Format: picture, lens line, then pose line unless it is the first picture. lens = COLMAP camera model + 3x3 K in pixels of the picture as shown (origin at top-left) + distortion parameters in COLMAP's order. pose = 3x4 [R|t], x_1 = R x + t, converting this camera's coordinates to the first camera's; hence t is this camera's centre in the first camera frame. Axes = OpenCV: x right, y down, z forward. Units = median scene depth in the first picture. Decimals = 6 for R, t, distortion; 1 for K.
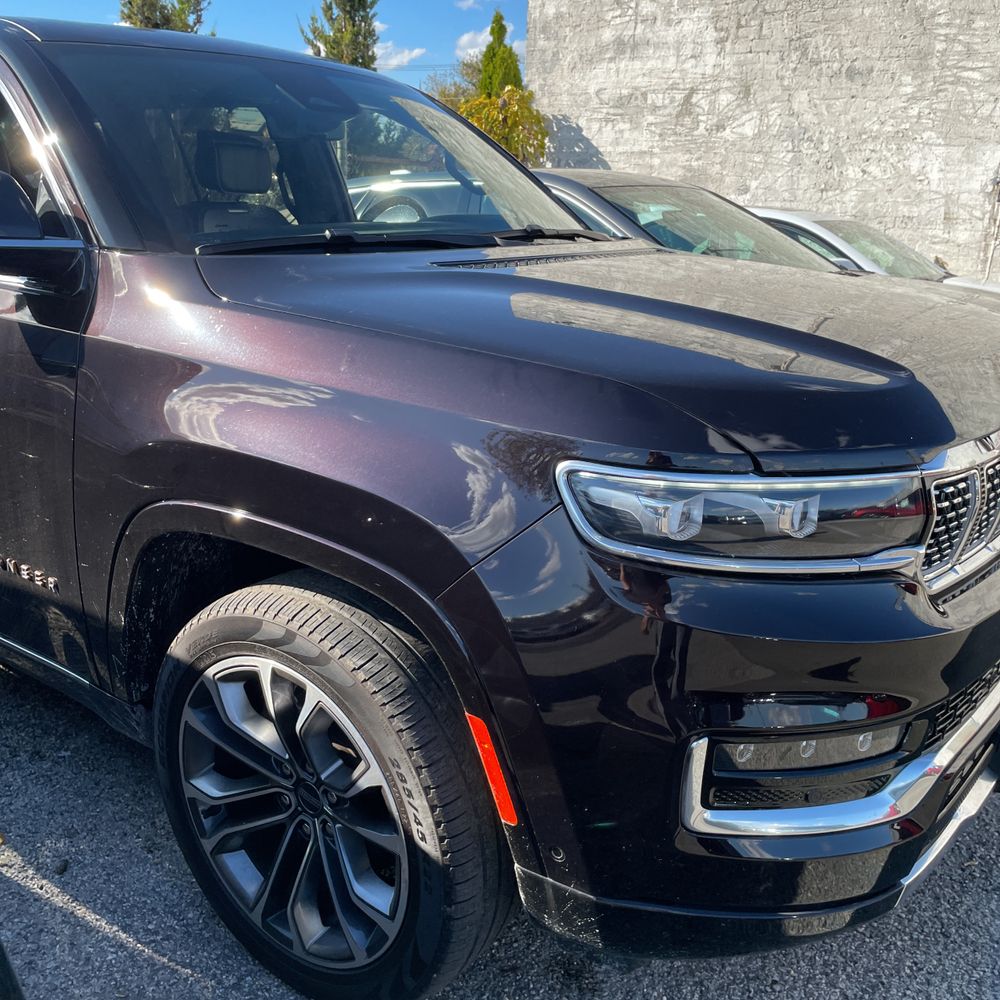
lens RADIAL K [[1001.6, 0, 473.1], [0, 1001.6, 502.6], [0, 0, 1]] dist [0.030558, 0.000000]
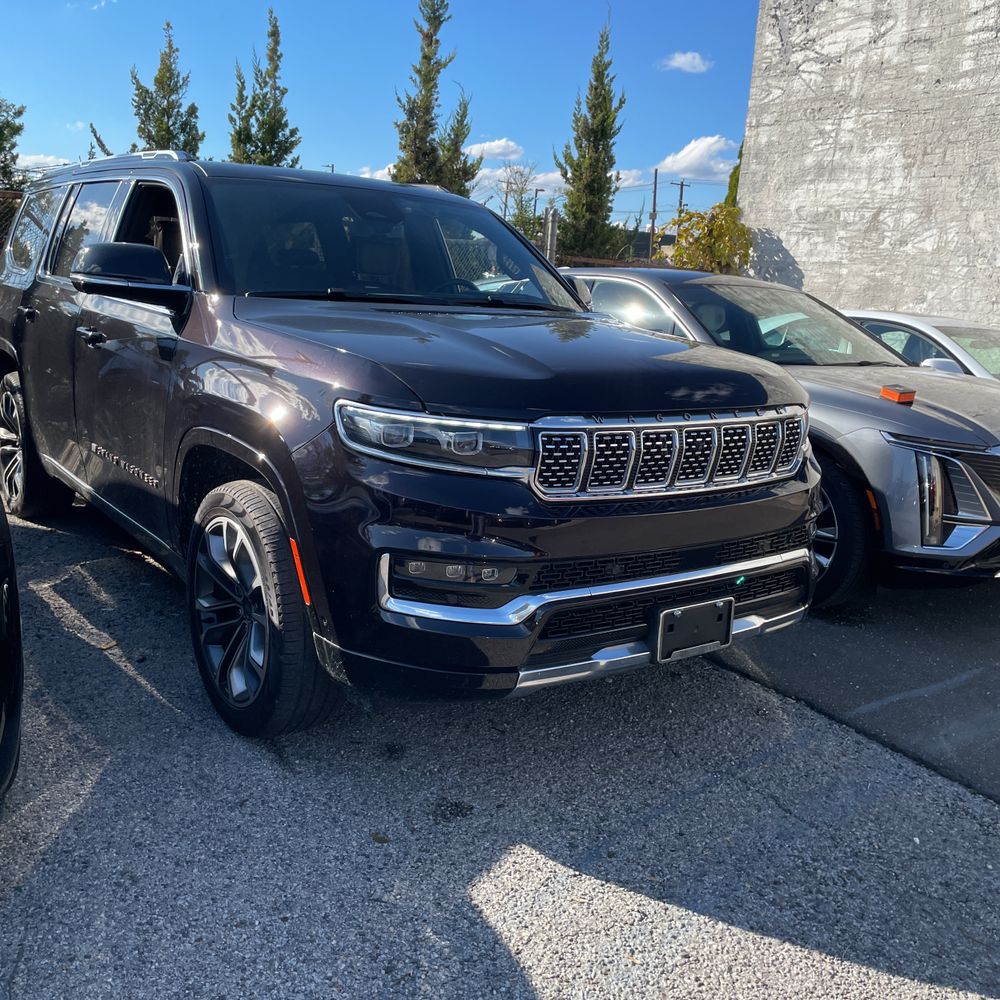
lens RADIAL K [[1001.6, 0, 501.2], [0, 1001.6, 501.3], [0, 0, 1]] dist [0.030558, 0.000000]
pose [[0.955863, 0.098358, -0.276860, 0.160426], [-0.125467, 0.988709, -0.081925, 0.045874], [0.265676, 0.113046, 0.957412, -0.121907]]
